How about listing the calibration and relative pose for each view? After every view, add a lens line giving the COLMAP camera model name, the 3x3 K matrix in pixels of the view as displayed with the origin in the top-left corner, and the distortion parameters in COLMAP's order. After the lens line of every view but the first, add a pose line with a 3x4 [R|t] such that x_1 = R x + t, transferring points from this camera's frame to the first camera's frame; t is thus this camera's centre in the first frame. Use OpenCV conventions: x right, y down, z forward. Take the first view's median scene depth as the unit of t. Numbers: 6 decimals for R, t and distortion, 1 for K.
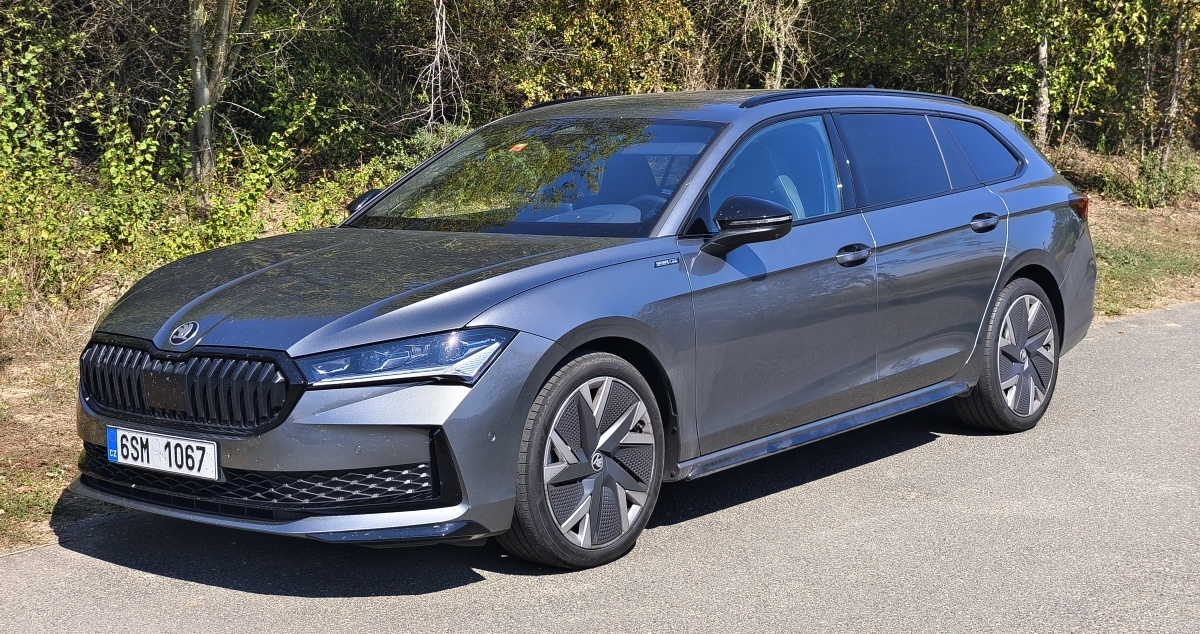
lens RADIAL K [[1772.4, 0, 608.8], [0, 1772.4, 318.5], [0, 0, 1]] dist [0.041636, 0.000000]
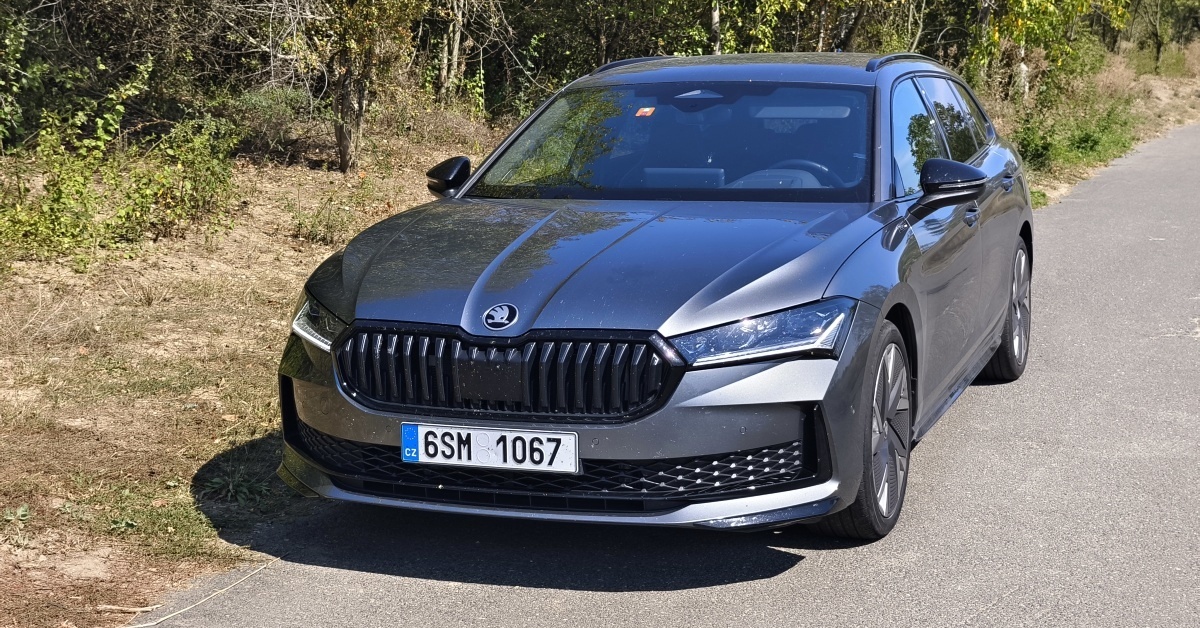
lens RADIAL K [[1772.4, 0, 635.9], [0, 1772.4, 280.7], [0, 0, 1]] dist [0.041636, 0.000000]
pose [[0.943238, -0.034308, 0.330342, -0.490794], [0.033563, 0.999405, 0.007959, -0.016096], [-0.330418, 0.003580, 0.943828, 0.110636]]
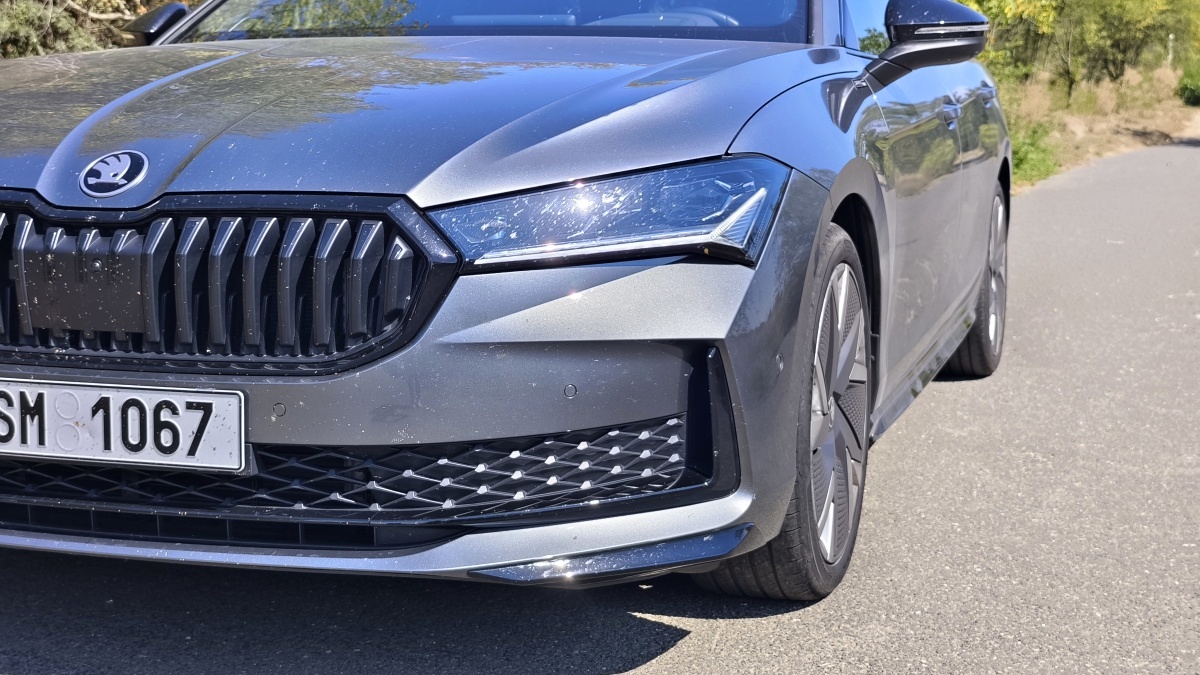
lens RADIAL K [[1789.3, 0, 614.7], [0, 1789.3, 302.1], [0, 0, 1]] dist [0.039080, 0.000000]
pose [[0.928339, -0.016315, 0.371376, -0.302804], [0.018877, 0.999816, -0.003263, 0.048807], [-0.371254, 0.010040, 0.928477, 0.512829]]
